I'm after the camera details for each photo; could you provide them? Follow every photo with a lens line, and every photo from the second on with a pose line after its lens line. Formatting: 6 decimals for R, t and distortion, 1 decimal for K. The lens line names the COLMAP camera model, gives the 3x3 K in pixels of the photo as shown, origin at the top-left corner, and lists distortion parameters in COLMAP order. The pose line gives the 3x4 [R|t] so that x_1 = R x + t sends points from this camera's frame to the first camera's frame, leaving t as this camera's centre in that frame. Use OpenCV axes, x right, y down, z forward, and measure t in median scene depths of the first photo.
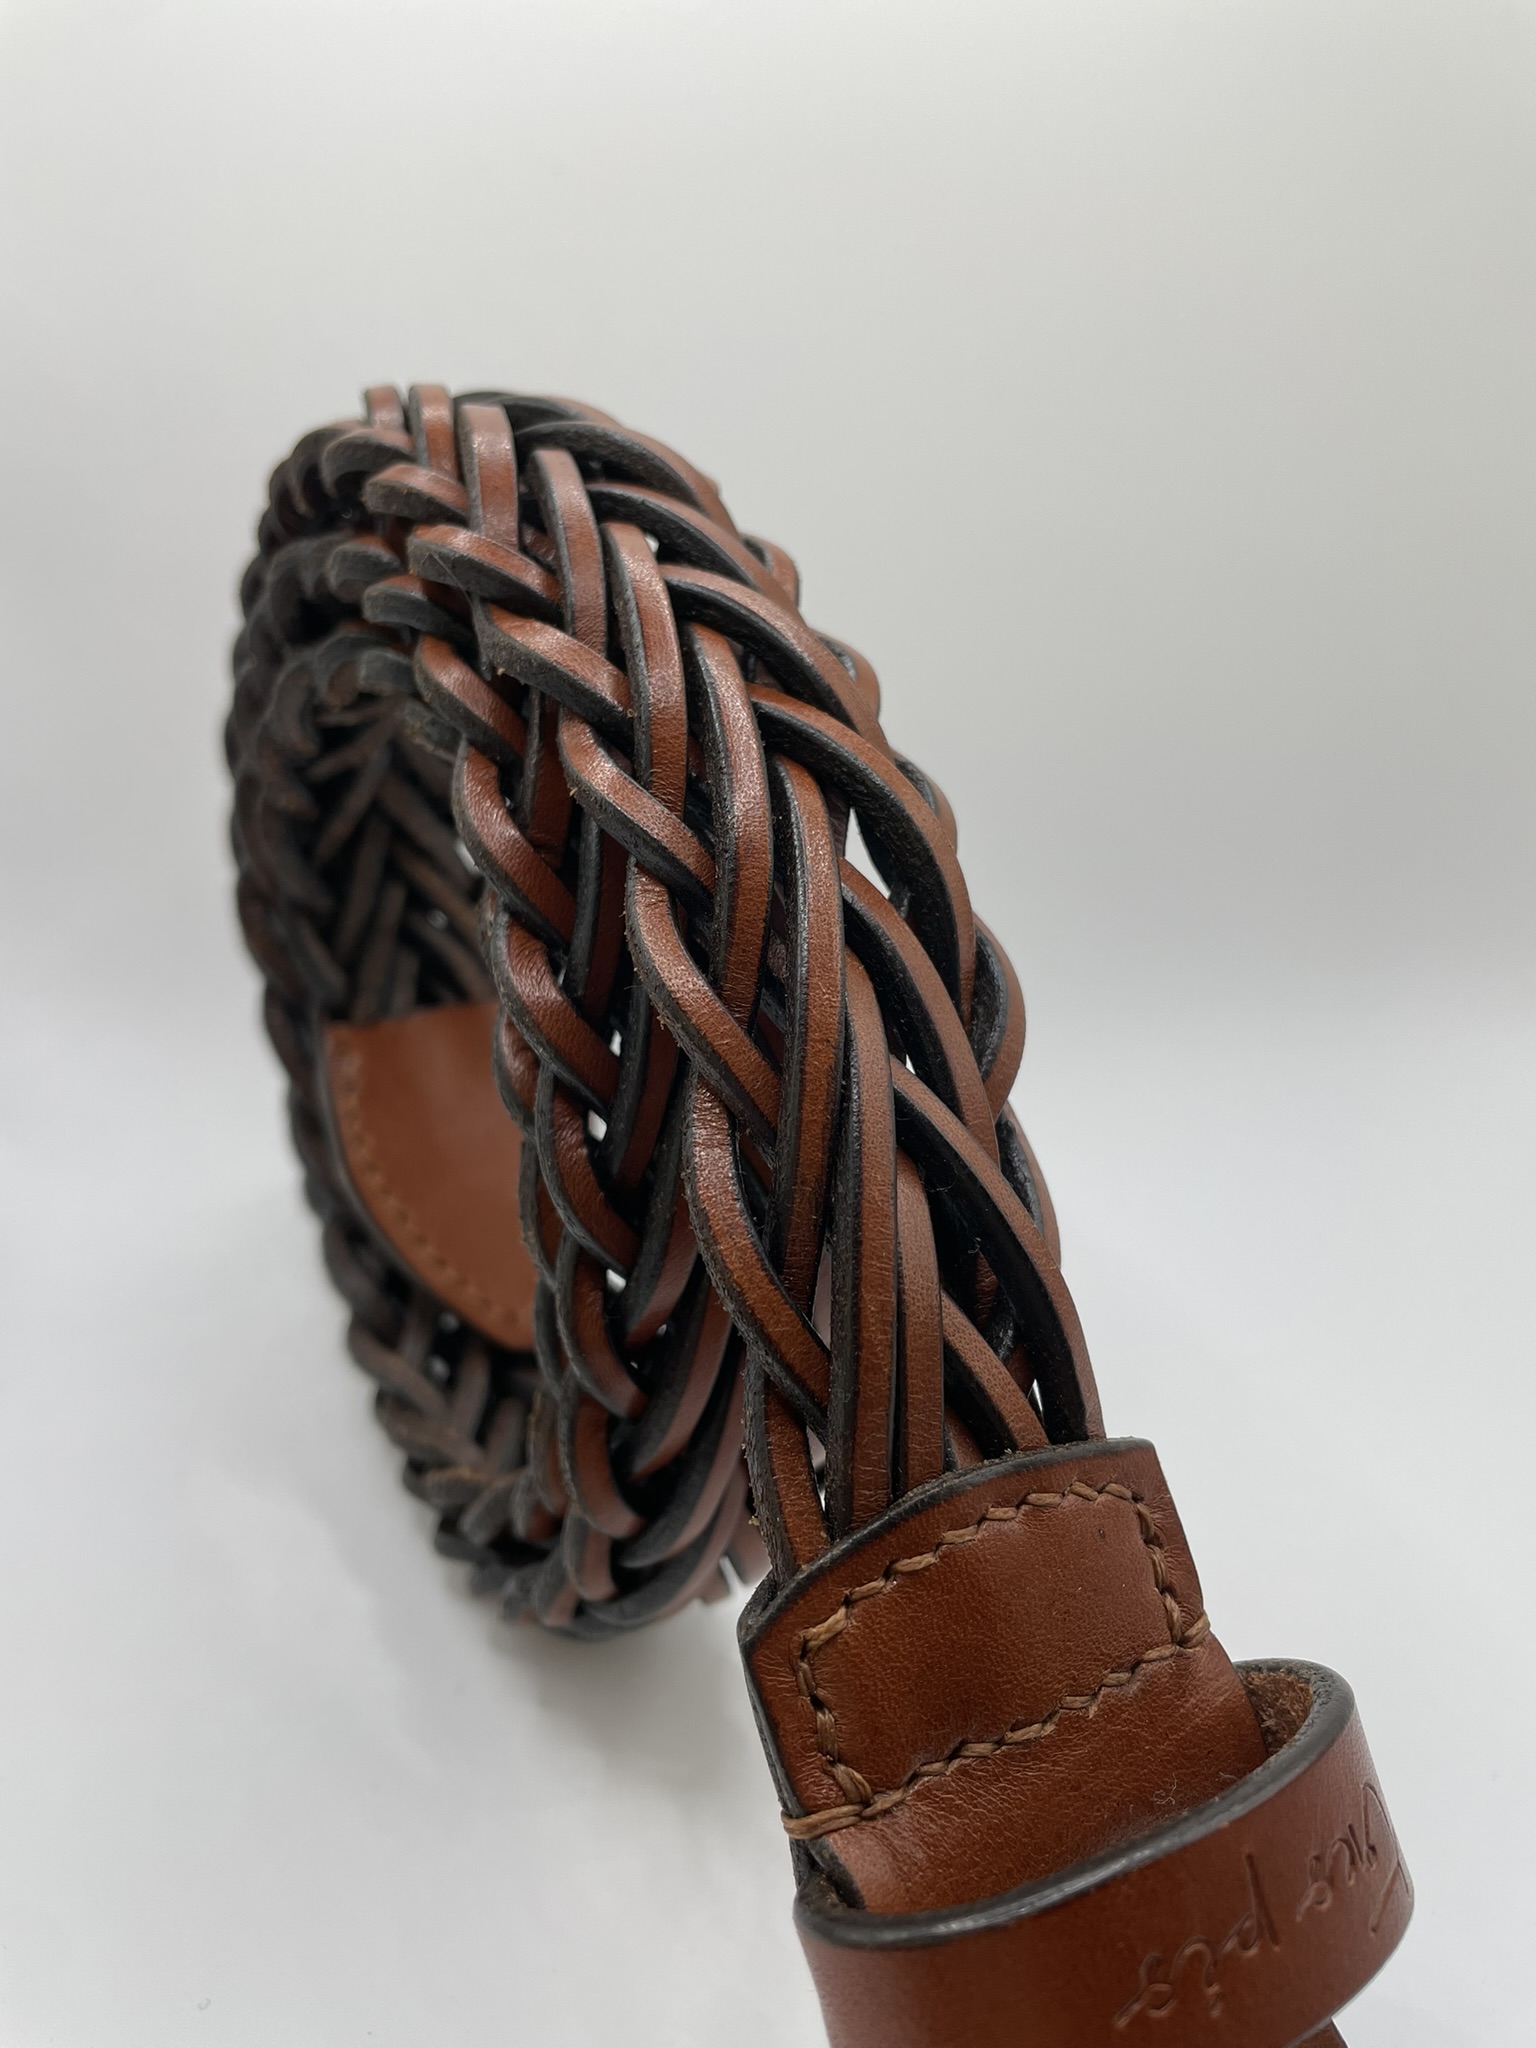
lens RADIAL K [[1579.7, 0, 775.7], [0, 1579.7, 1025.4], [0, 0, 1]] dist [-0.031119, -0.042512]
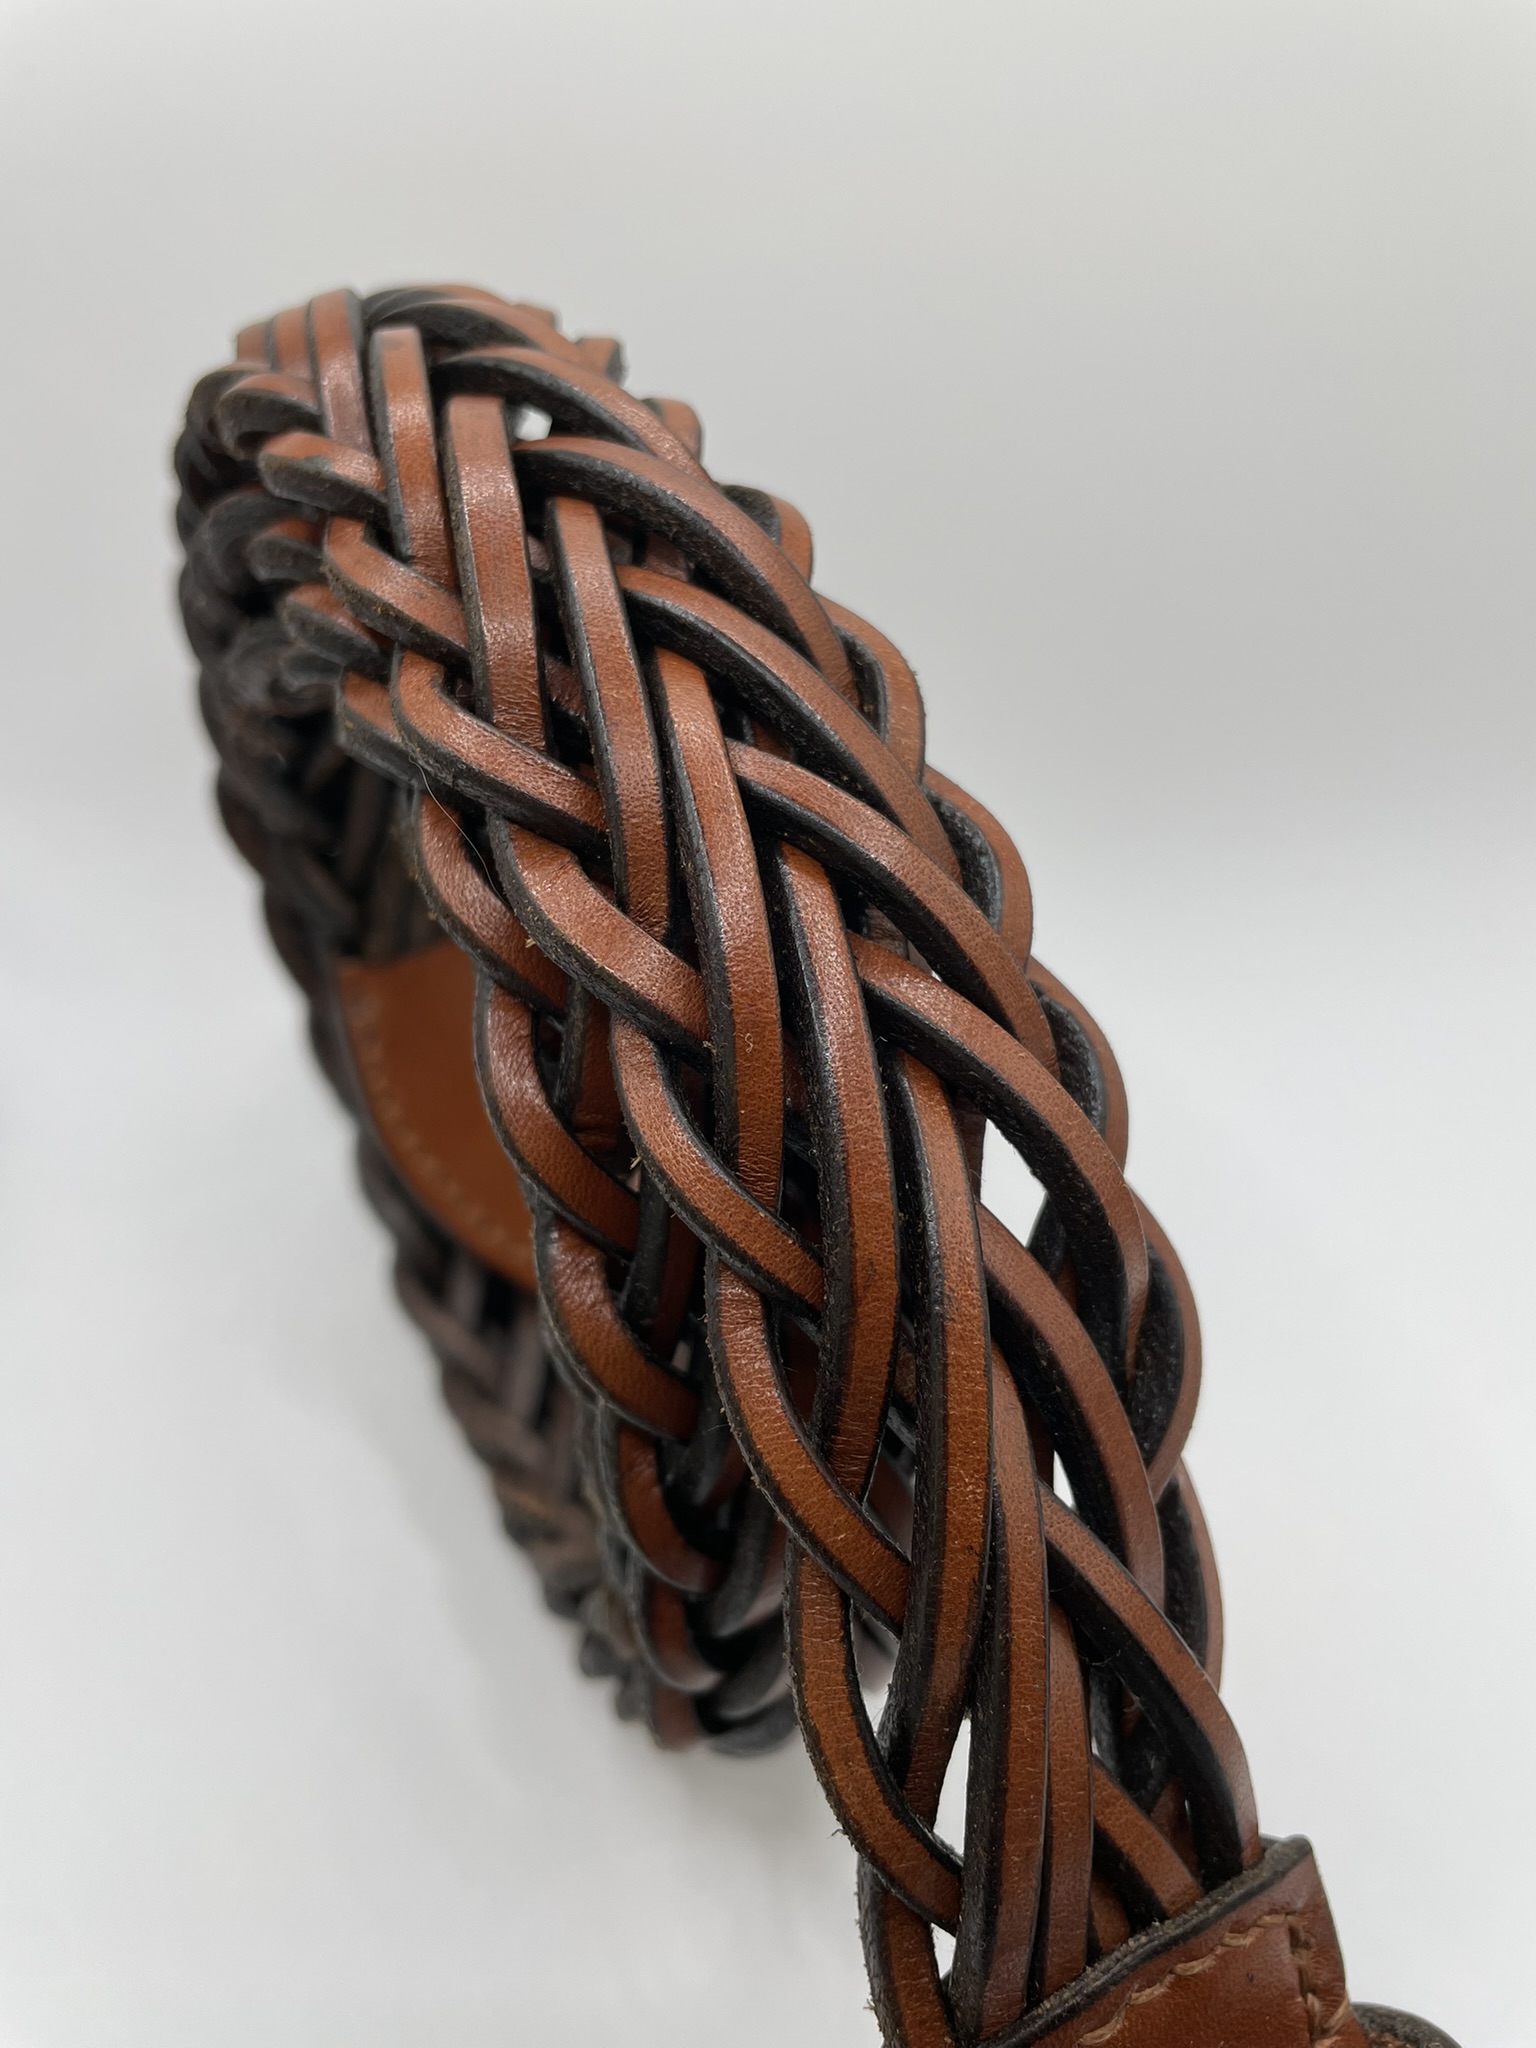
lens RADIAL K [[1579.7, 0, 758.4], [0, 1579.7, 1021.5], [0, 0, 1]] dist [-0.031119, -0.042512]
pose [[0.999493, 0.001848, -0.031772, -0.045080], [0.008663, 0.944823, 0.327468, -0.459920], [0.030624, -0.327577, 0.944328, 0.316231]]
